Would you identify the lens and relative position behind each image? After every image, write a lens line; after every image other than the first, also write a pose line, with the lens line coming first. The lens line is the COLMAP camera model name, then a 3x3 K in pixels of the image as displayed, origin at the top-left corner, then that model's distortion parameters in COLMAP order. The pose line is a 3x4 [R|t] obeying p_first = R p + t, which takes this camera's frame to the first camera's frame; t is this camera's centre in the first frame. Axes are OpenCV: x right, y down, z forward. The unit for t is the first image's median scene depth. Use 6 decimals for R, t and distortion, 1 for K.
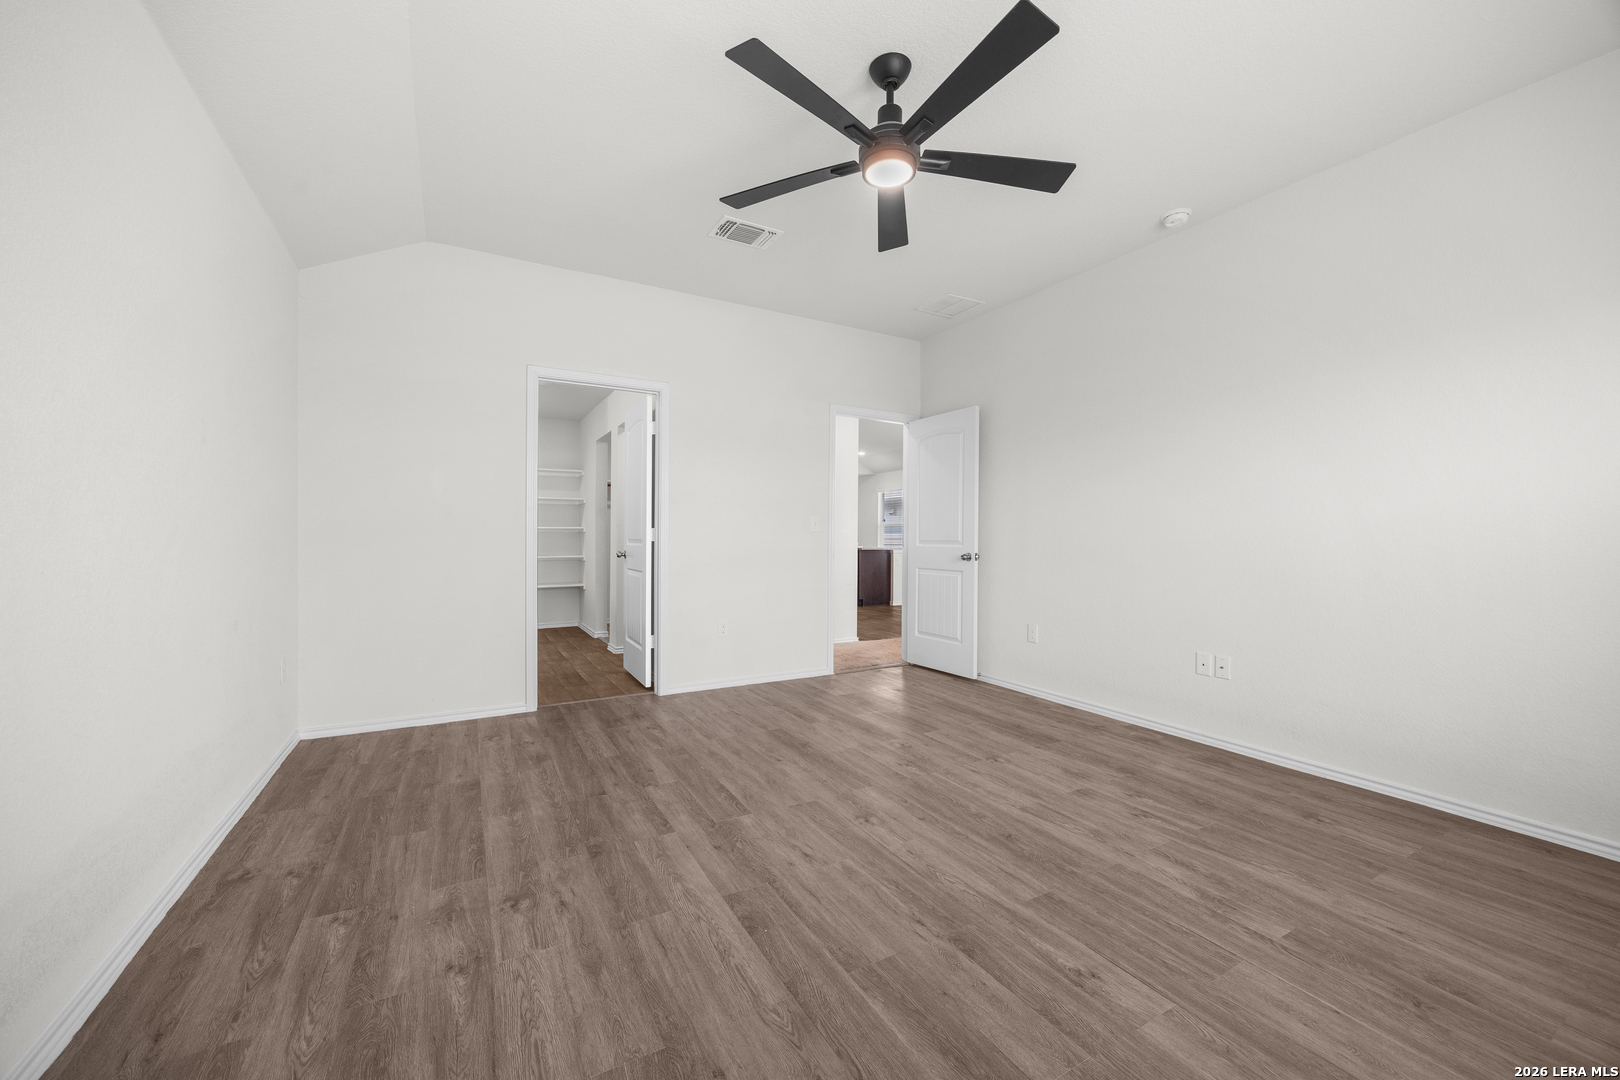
lens RADIAL K [[622.4, 0, 817.5], [0, 622.4, 540.7], [0, 0, 1]] dist [0.000669, 0.000042]
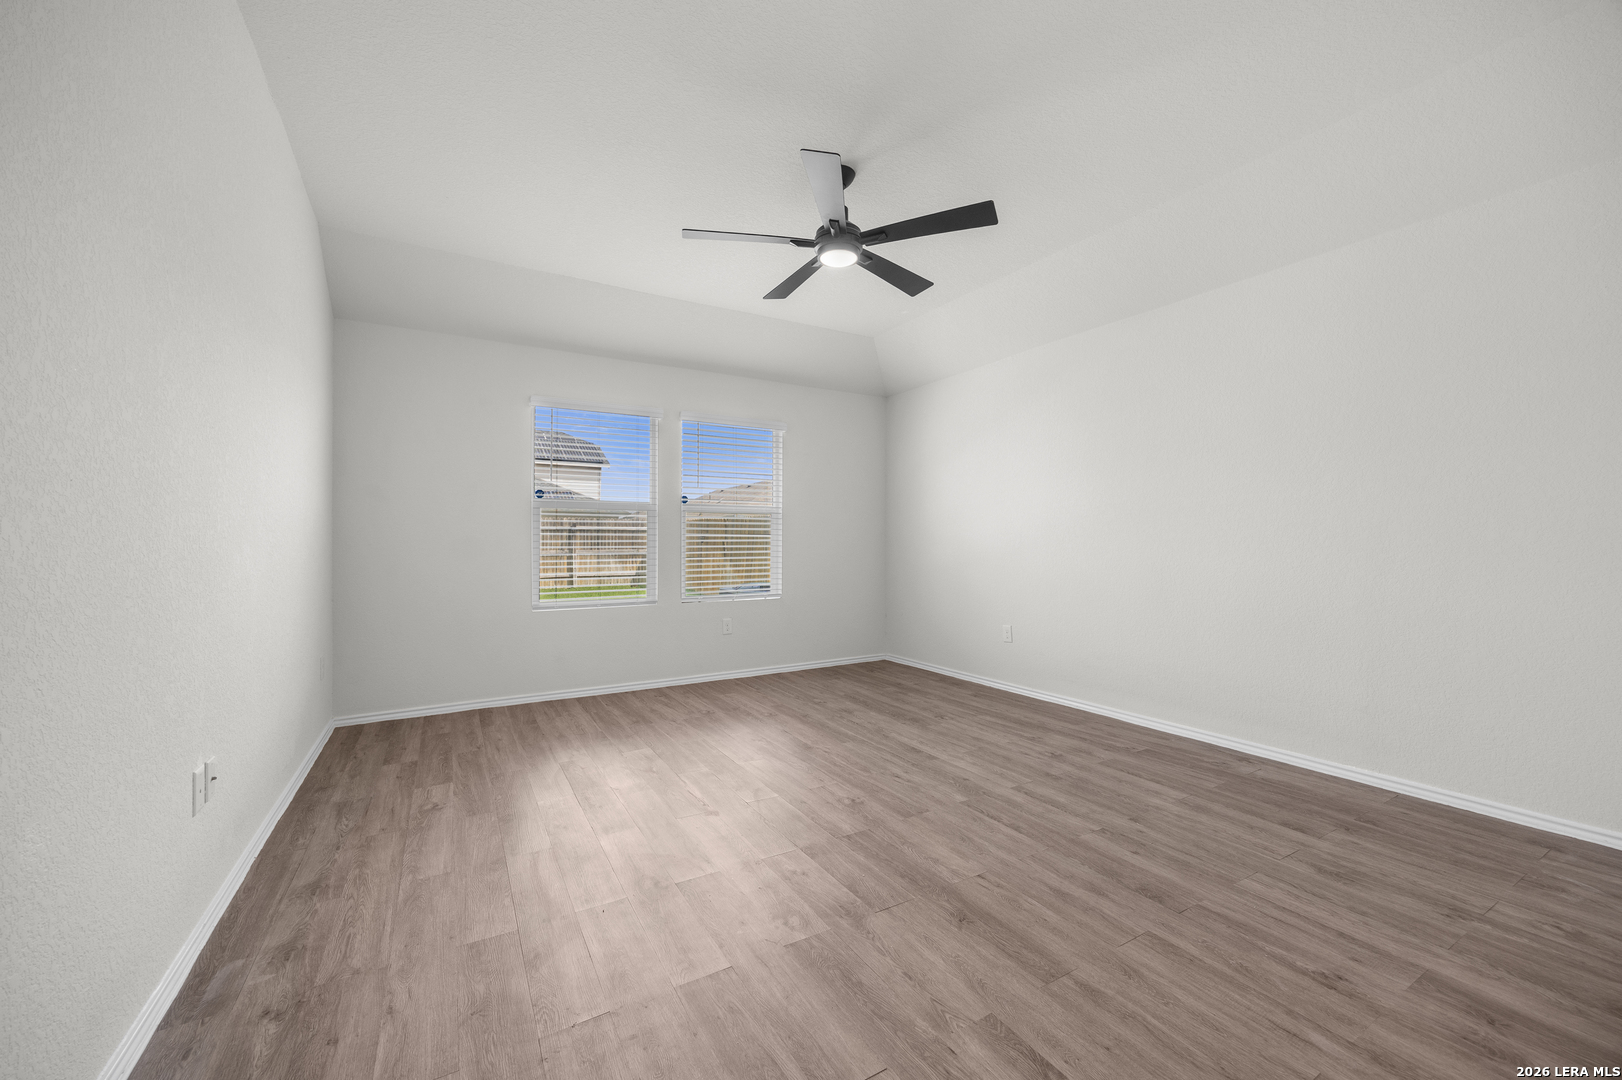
lens RADIAL K [[623.1, 0, 818.5], [0, 623.1, 540.7], [0, 0, 1]] dist [0.000669, 0.000042]
pose [[-0.999864, -0.003716, -0.016060, 0.163443], [-0.003723, 0.999993, 0.000409, -0.015249], [0.016058, 0.000469, -0.999871, 2.142154]]
